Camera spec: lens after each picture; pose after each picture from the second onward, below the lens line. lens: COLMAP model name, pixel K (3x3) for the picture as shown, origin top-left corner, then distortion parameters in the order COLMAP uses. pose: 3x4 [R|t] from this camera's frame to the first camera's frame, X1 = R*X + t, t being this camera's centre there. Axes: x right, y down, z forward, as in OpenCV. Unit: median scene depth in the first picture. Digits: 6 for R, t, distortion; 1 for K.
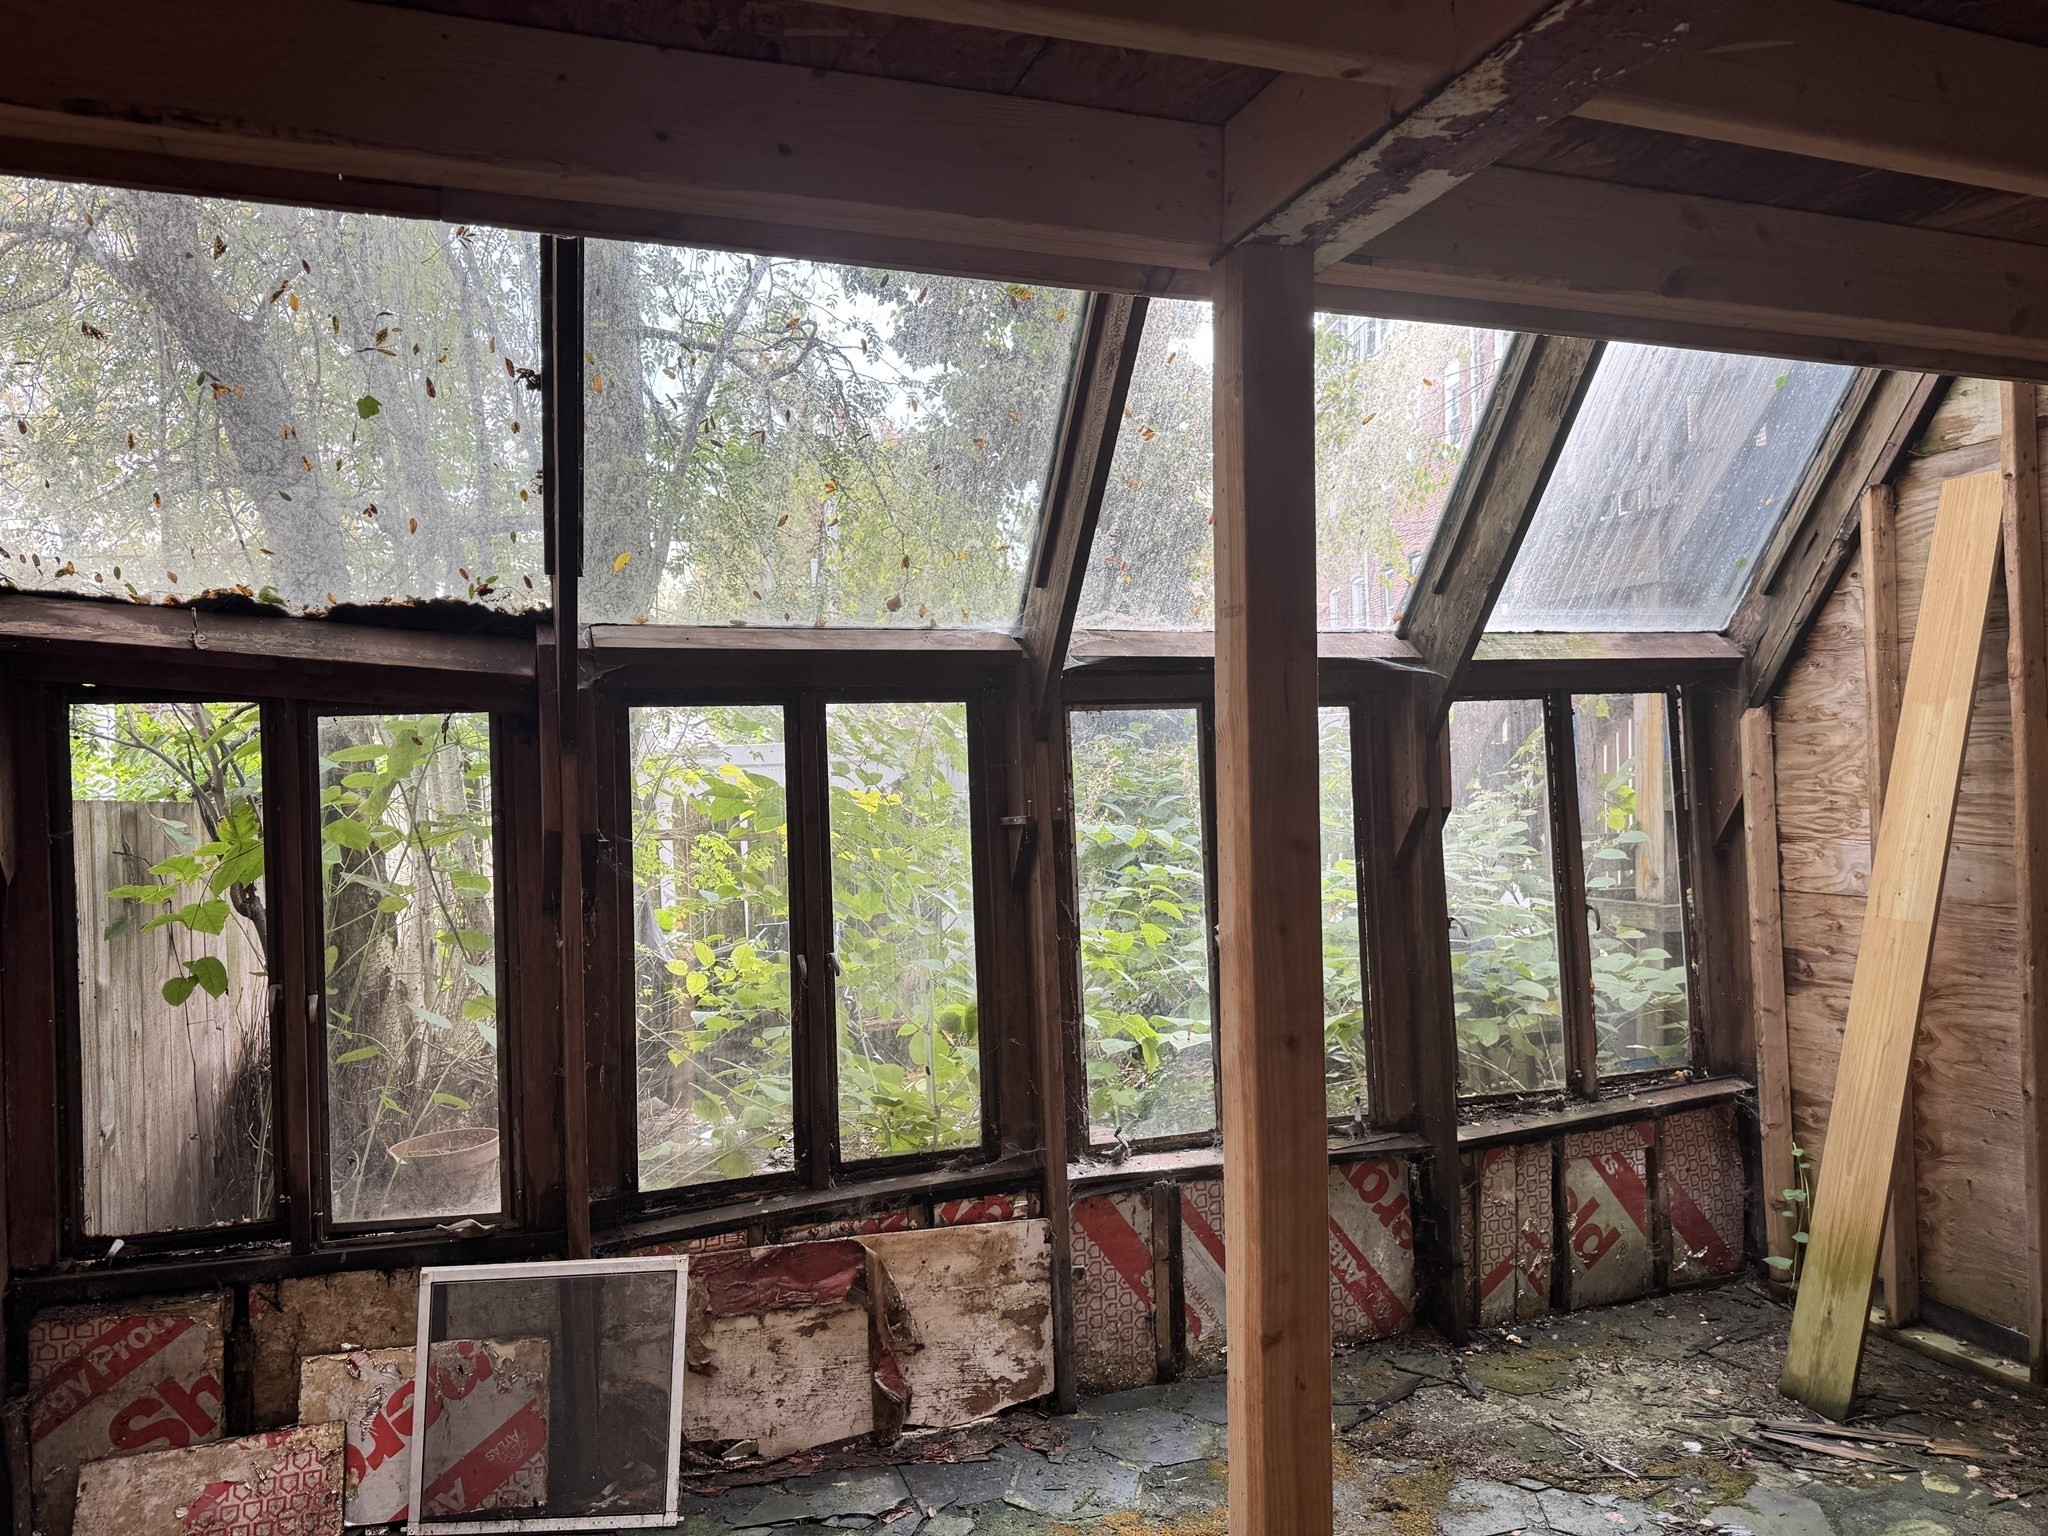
lens RADIAL K [[1369.6, 0, 1024.0], [0, 1369.6, 768.0], [0, 0, 1]] dist [0.167234, -0.091775]
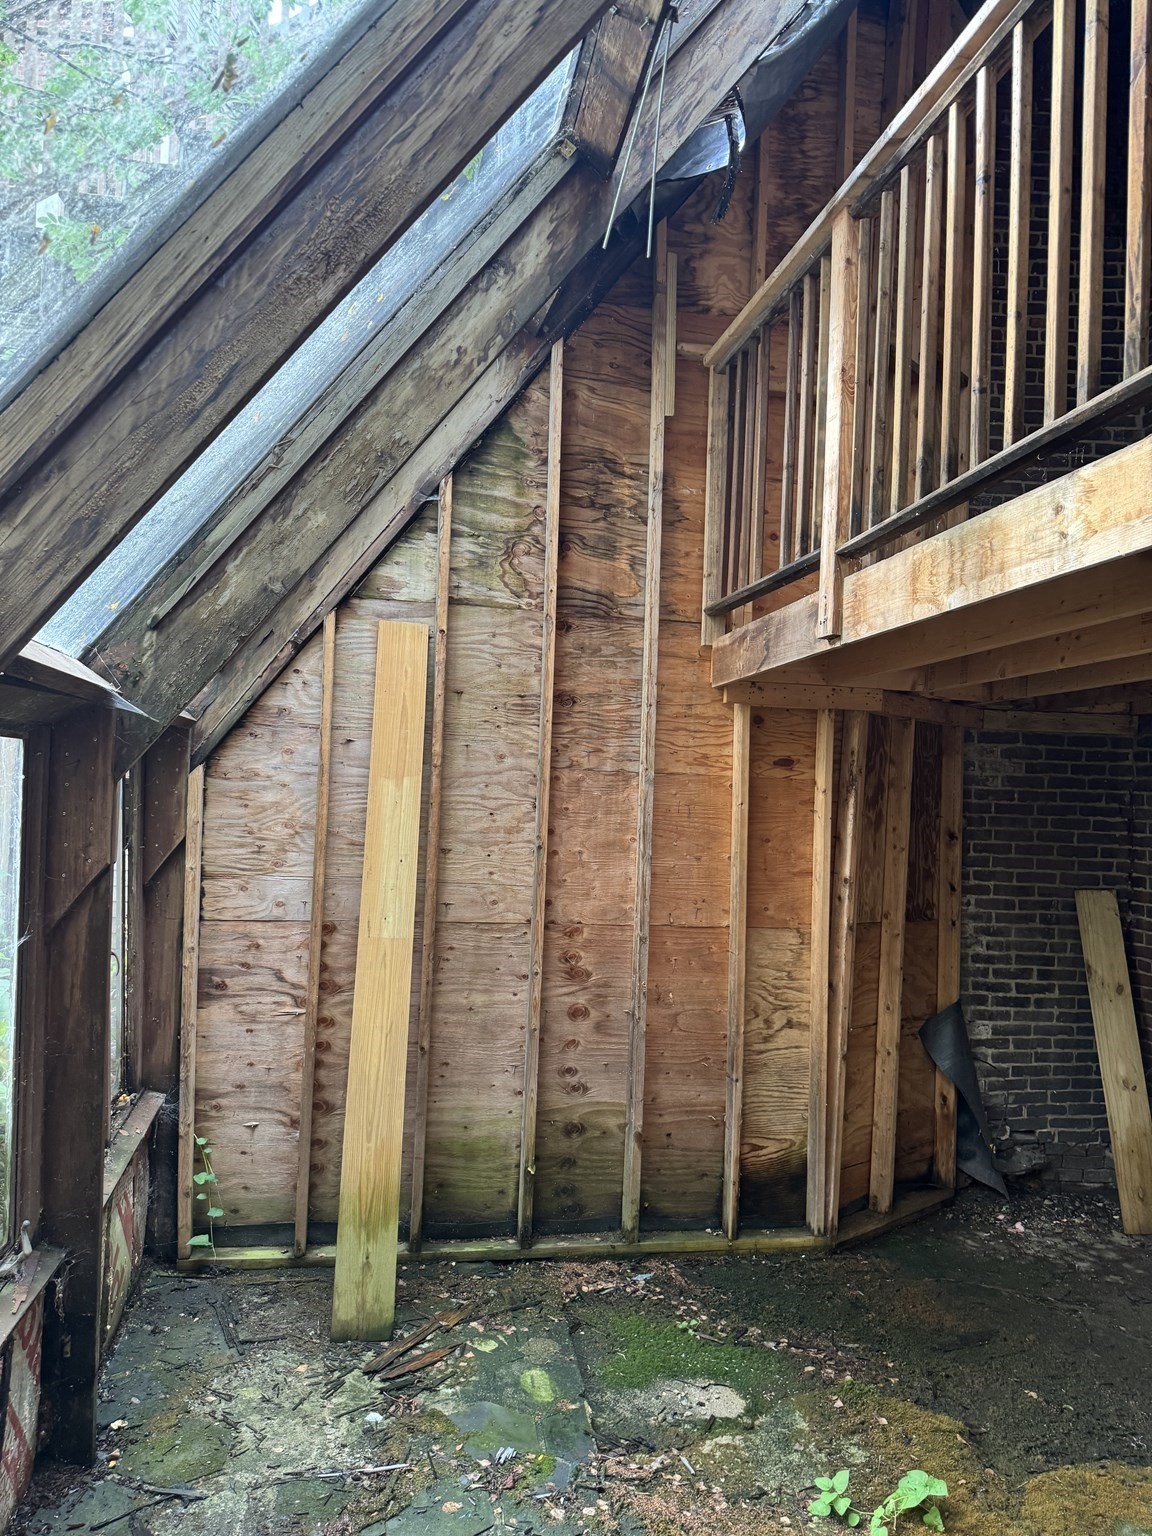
lens RADIAL K [[1081.7, 0, 579.9], [0, 1081.7, 763.0], [0, 0, 1]] dist [0.090474, -0.117222]
pose [[0.199274, 0.062768, 0.977931, -0.316328], [-0.049503, 0.997317, -0.053925, -0.011437], [-0.978693, -0.037665, 0.201847, 0.538130]]
